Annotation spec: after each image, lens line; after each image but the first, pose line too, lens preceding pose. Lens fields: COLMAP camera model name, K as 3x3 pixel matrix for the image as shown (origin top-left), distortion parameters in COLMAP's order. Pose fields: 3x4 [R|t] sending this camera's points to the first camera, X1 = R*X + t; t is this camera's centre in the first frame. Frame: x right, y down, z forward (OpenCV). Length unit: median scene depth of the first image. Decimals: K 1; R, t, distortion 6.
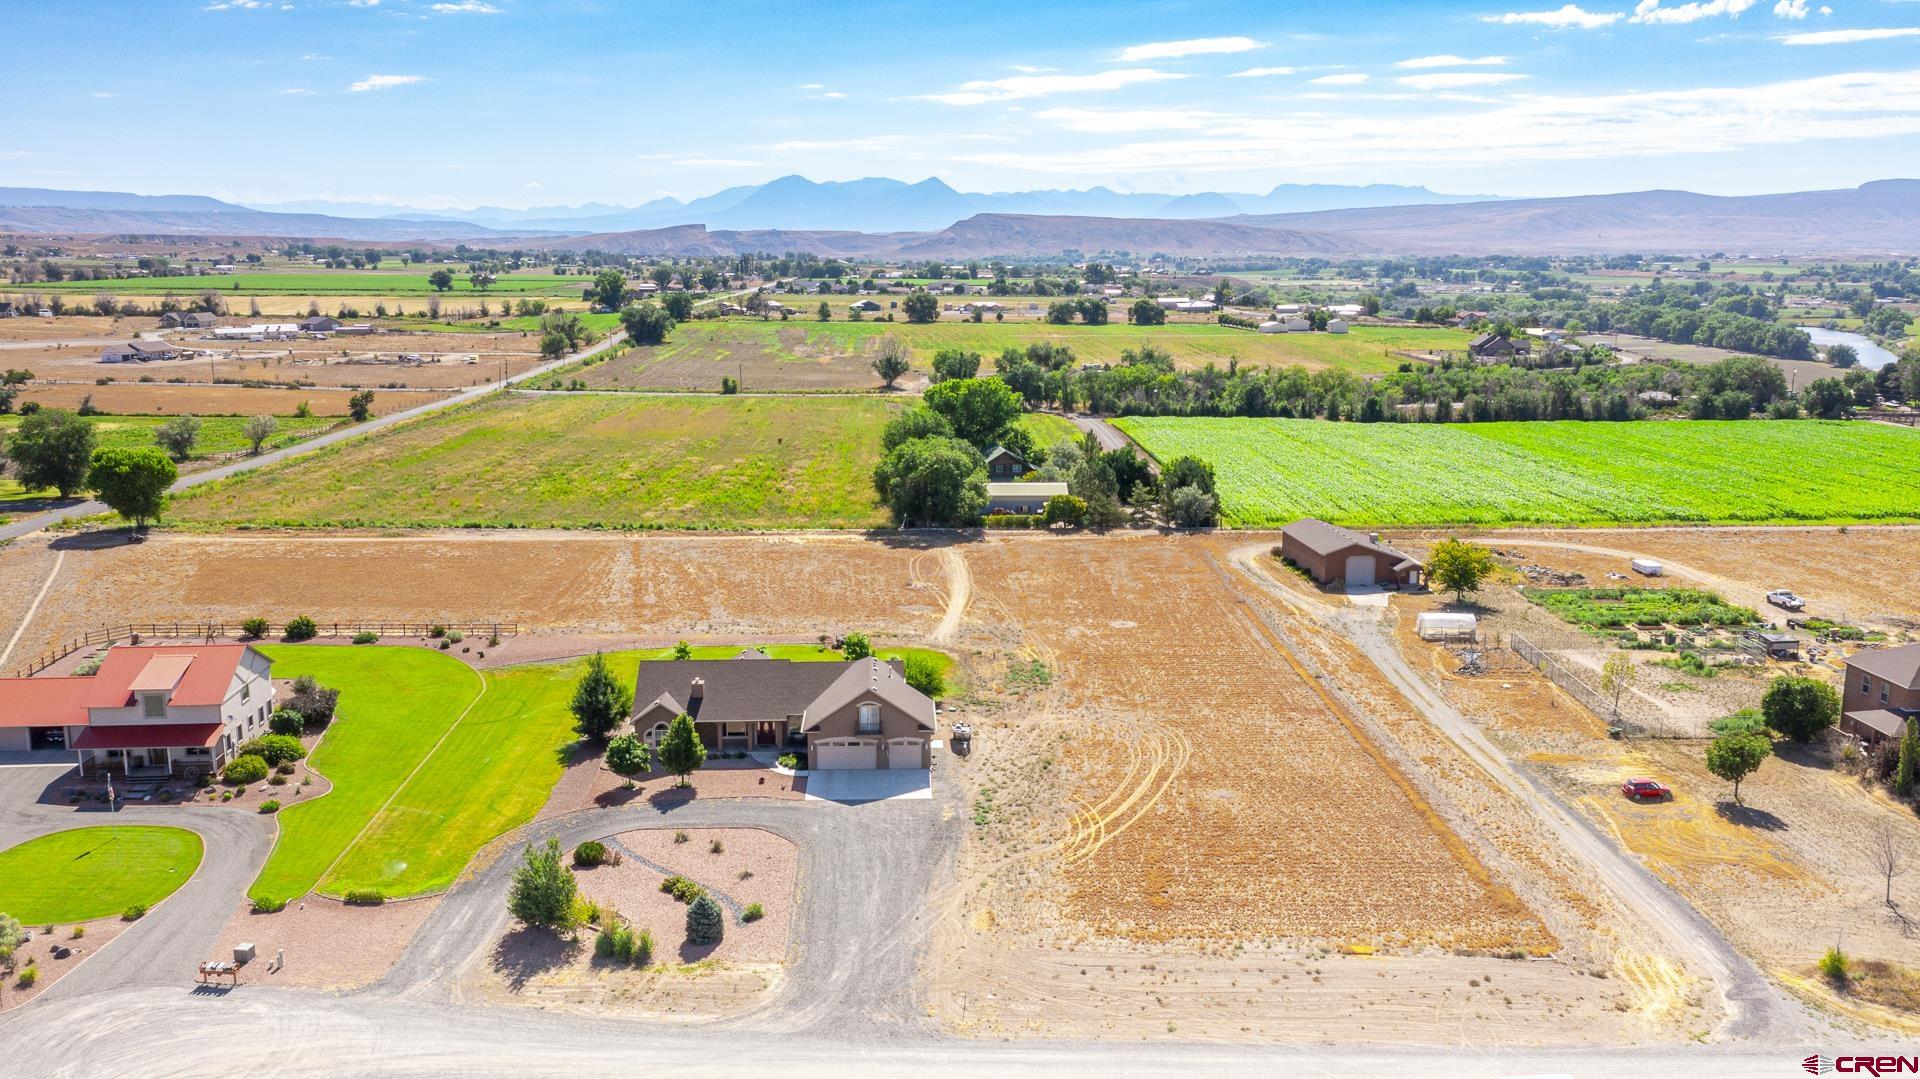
lens RADIAL K [[1603.5, 0, 981.3], [0, 1603.5, 535.0], [0, 0, 1]] dist [-0.010390, 0.003903]
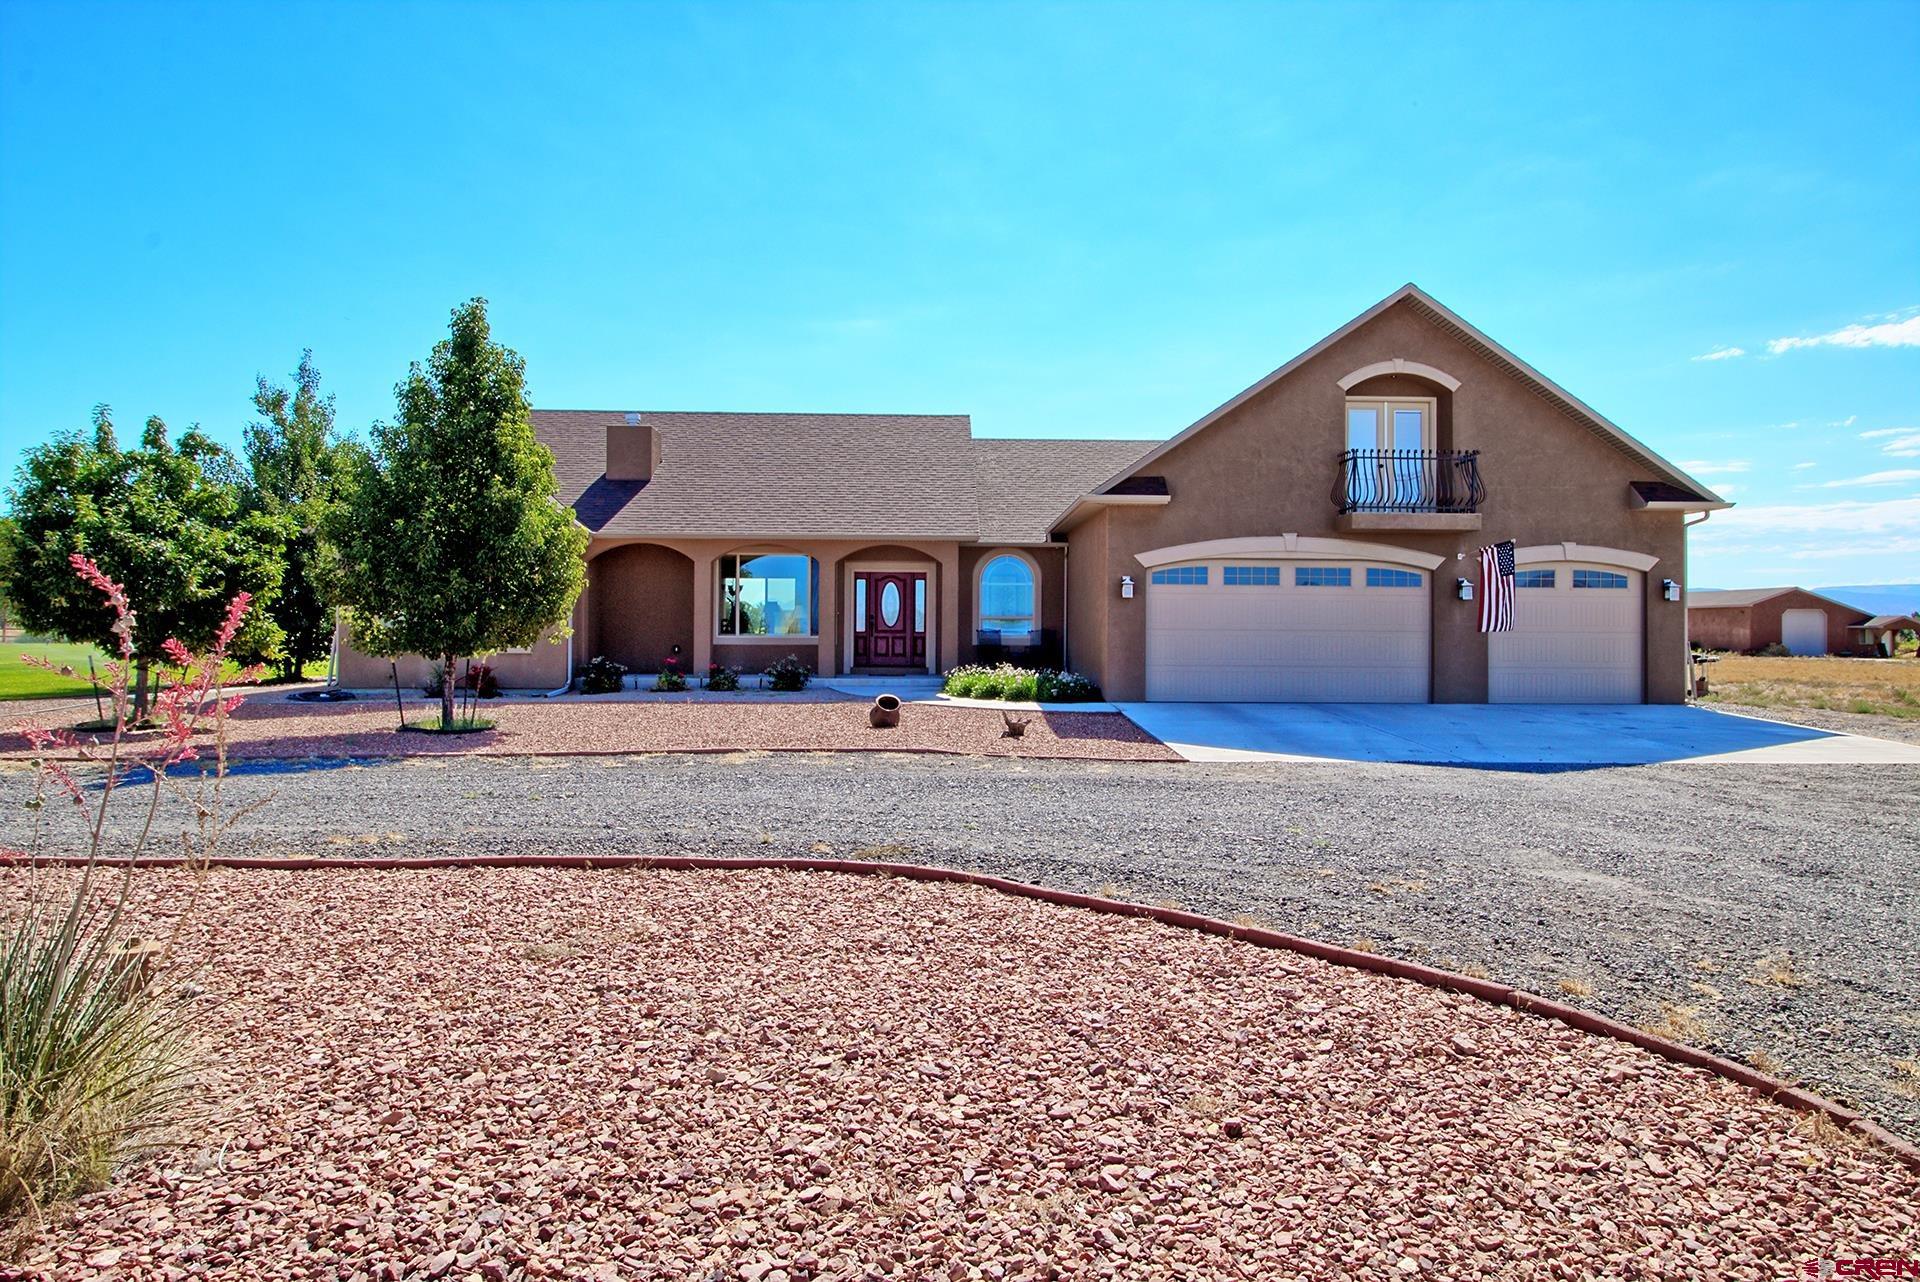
lens RADIAL K [[1174.2, 0, 960.0], [0, 1174.2, 641.0], [0, 0, 1]] dist [0.023480, 0.000667]
pose [[0.999944, 0.004468, -0.009623, -0.126306], [-0.006115, 0.983900, -0.178618, 0.167091], [0.008670, 0.178667, 0.983871, 0.847699]]
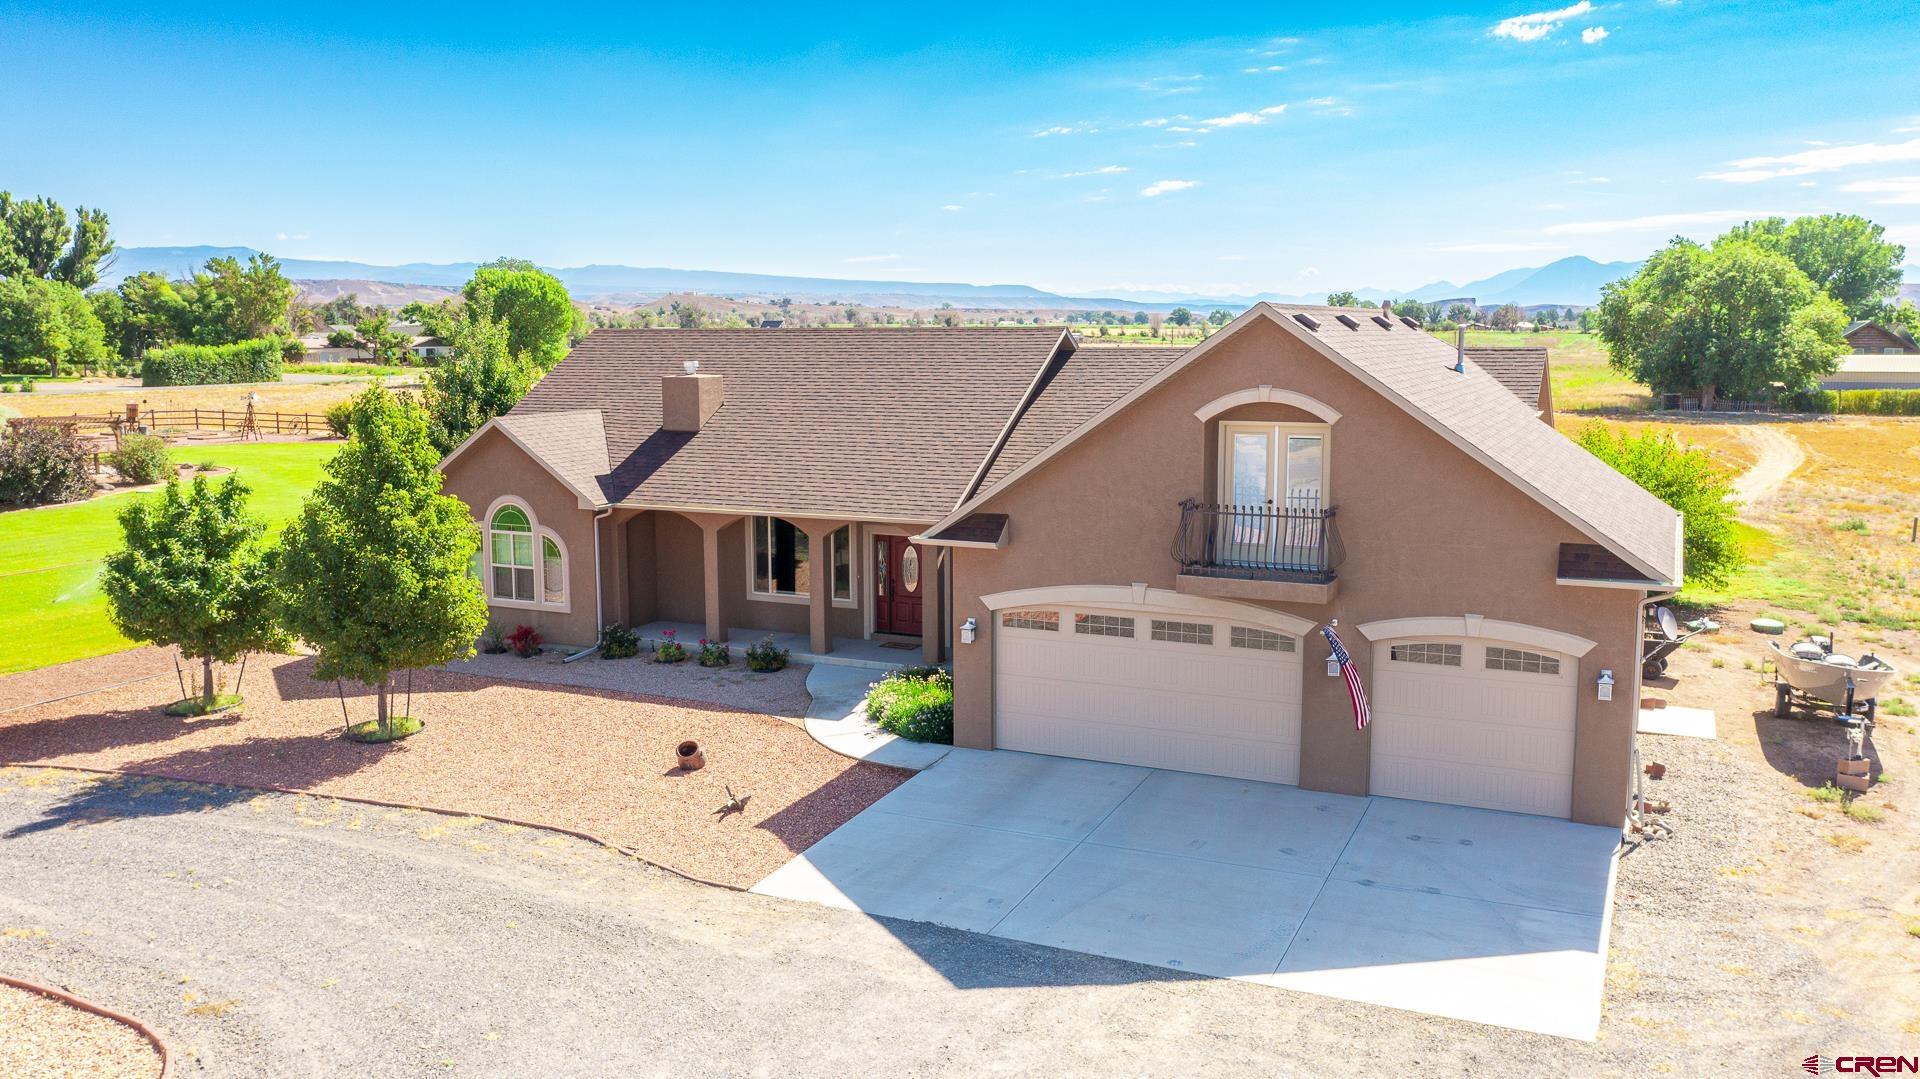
lens RADIAL K [[1514.5, 0, 963.9], [0, 1514.5, 530.3], [0, 0, 1]] dist [-0.012154, 0.004050]
pose [[0.885980, 0.054324, -0.460530, -0.021674], [-0.076926, 0.996572, -0.030437, 0.125880], [0.457298, 0.062393, 0.887122, 0.832200]]
